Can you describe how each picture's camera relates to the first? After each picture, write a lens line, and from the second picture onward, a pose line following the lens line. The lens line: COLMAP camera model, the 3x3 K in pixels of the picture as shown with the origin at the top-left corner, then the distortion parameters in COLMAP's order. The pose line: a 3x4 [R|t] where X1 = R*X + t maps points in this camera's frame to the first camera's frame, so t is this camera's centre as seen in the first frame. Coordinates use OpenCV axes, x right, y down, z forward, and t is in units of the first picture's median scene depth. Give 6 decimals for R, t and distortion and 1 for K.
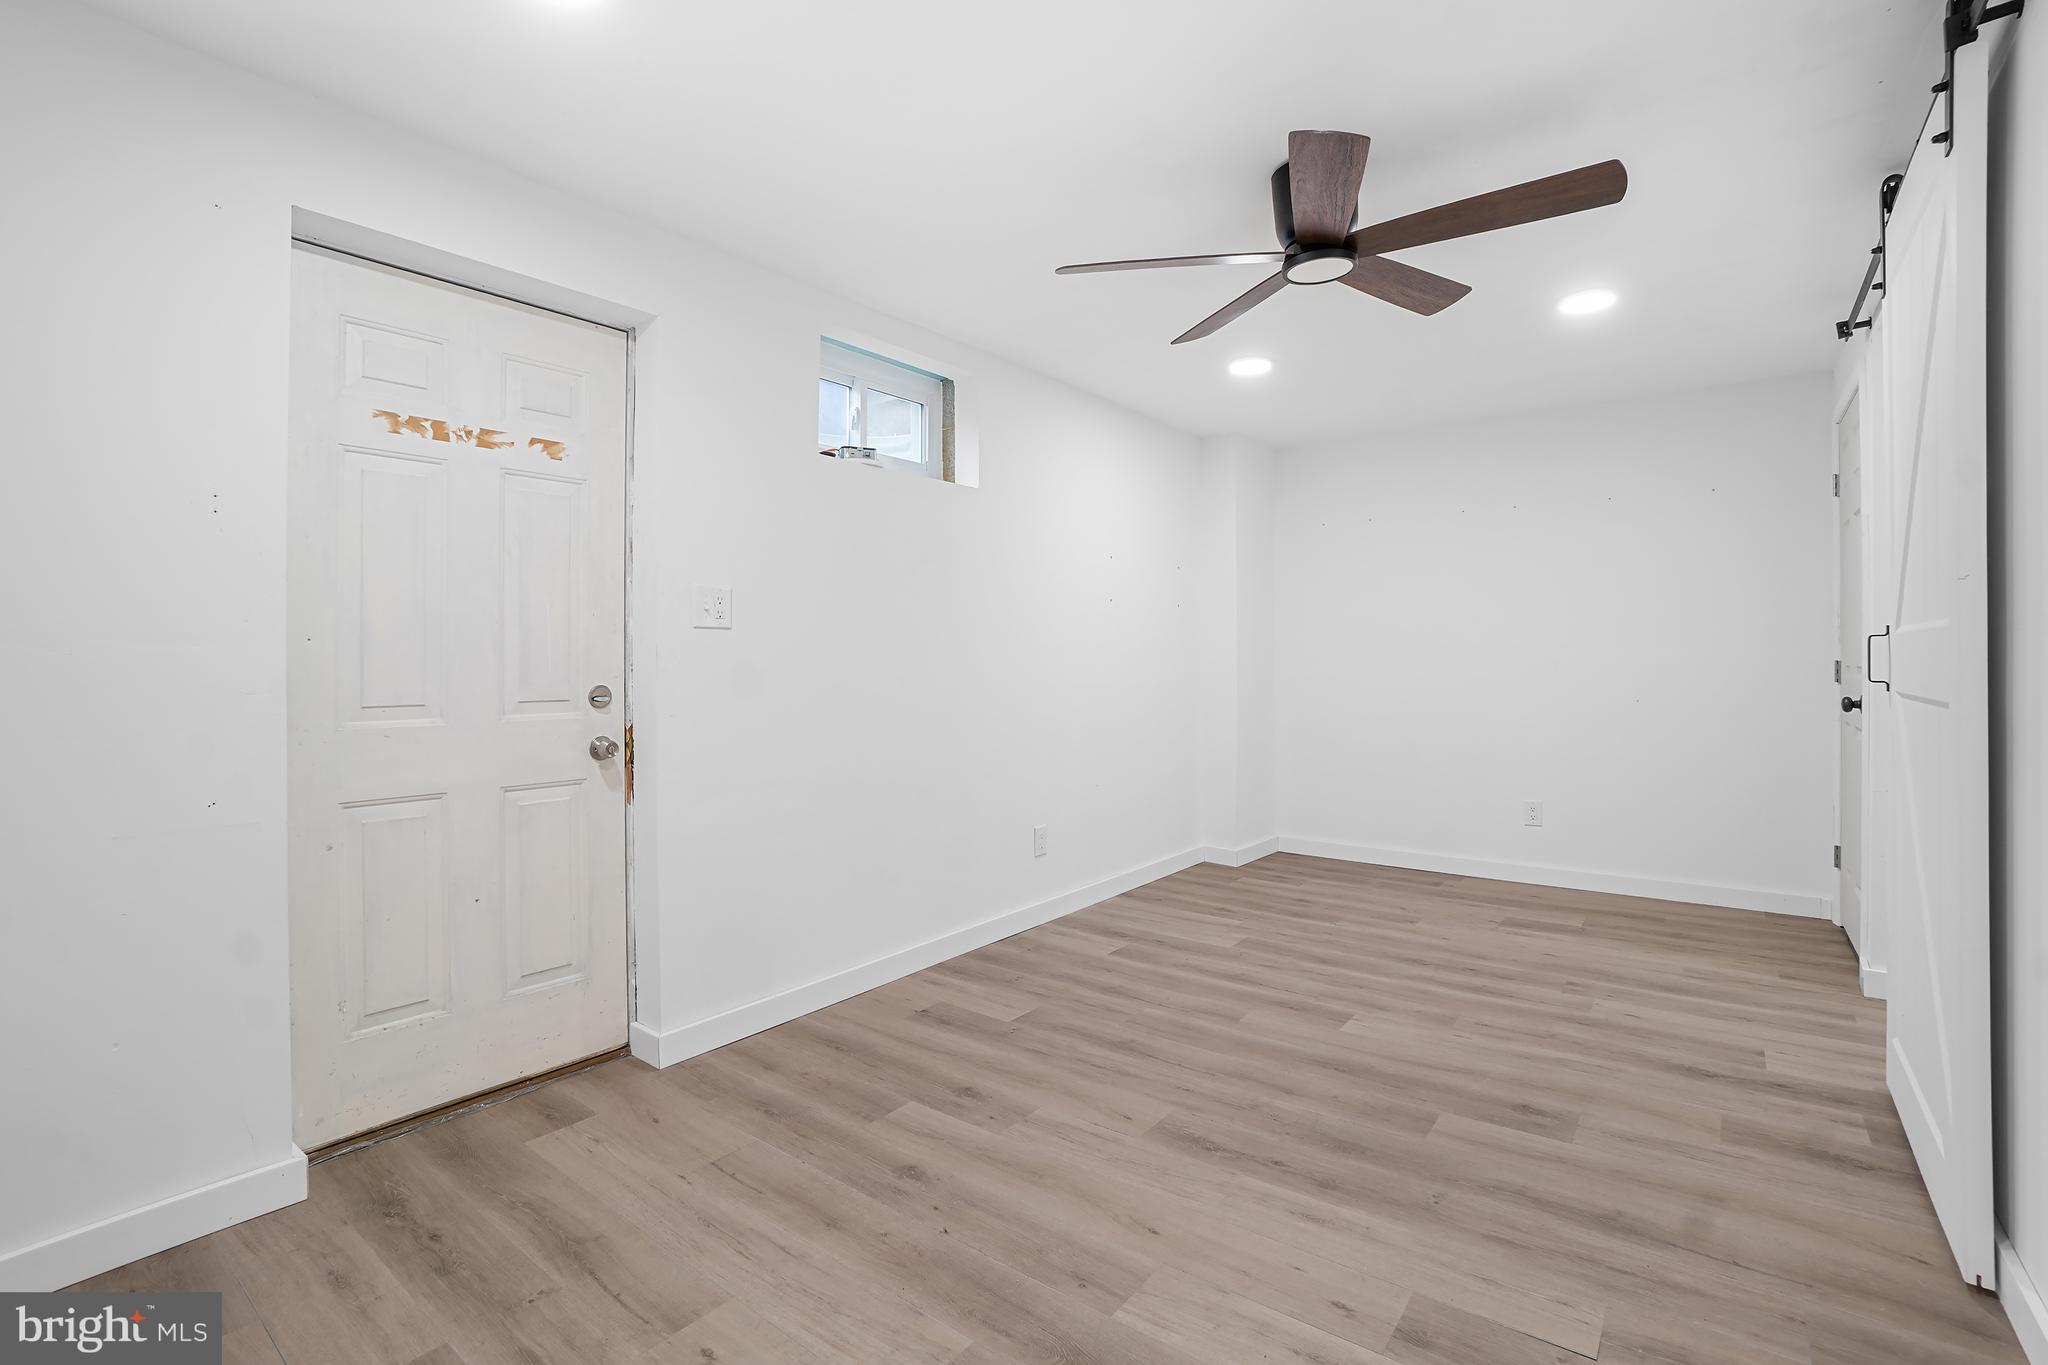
lens RADIAL K [[913.6, 0, 1022.3], [0, 913.6, 644.6], [0, 0, 1]] dist [-0.041750, 0.006452]
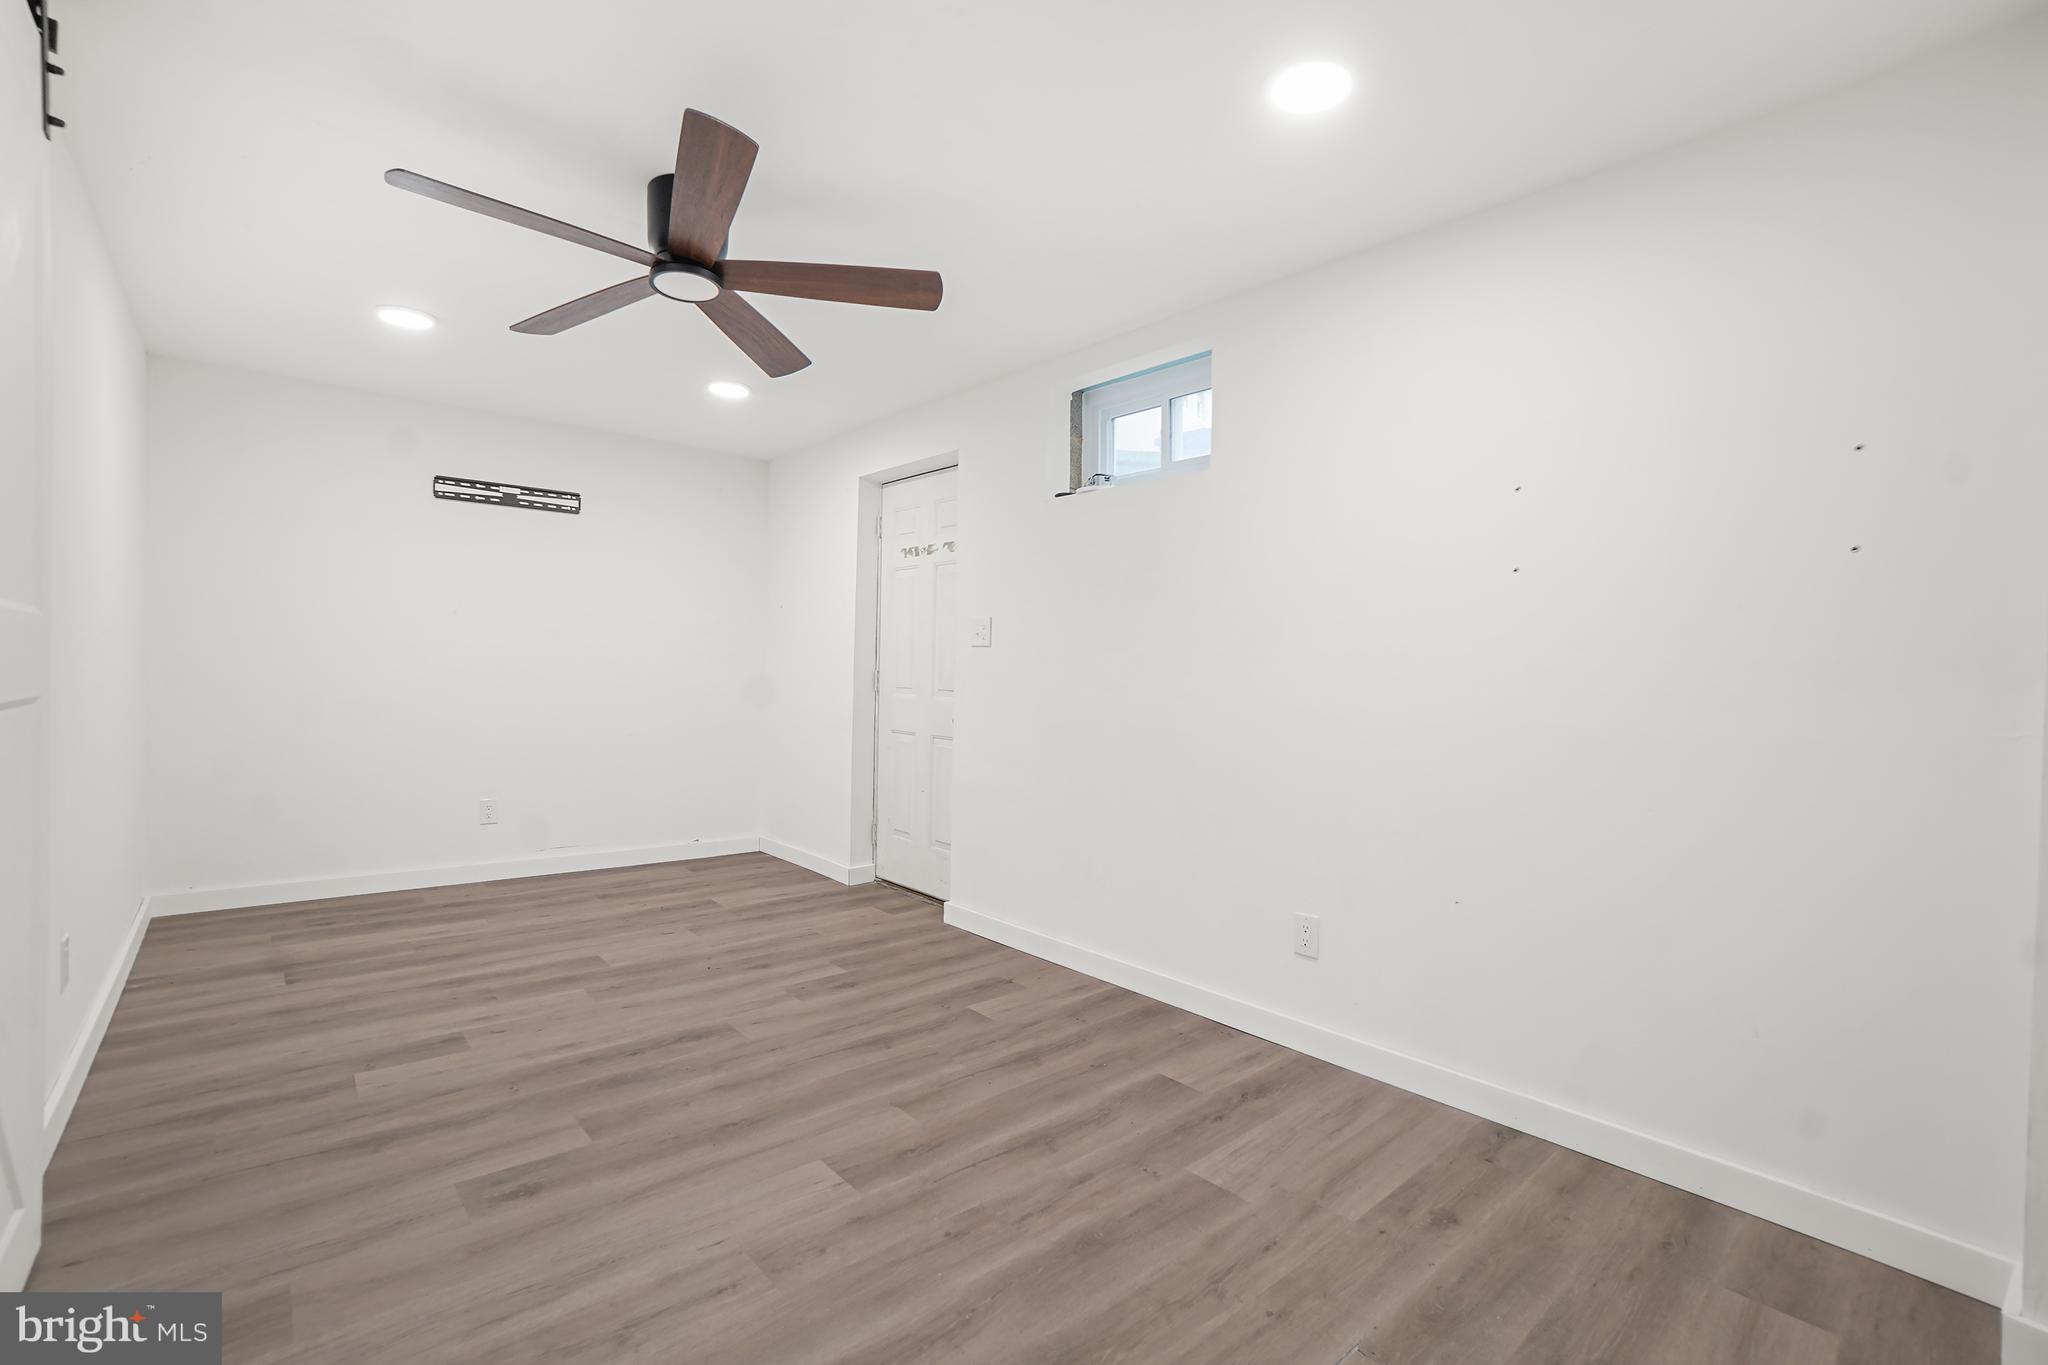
lens RADIAL K [[913.6, 0, 1020.5], [0, 913.6, 680.2], [0, 0, 1]] dist [-0.041750, 0.006452]
pose [[-0.195023, 0.003980, -0.980791, 1.207697], [-0.003897, 0.999981, 0.004833, 0.034006], [0.980791, 0.004764, -0.195004, 1.509696]]
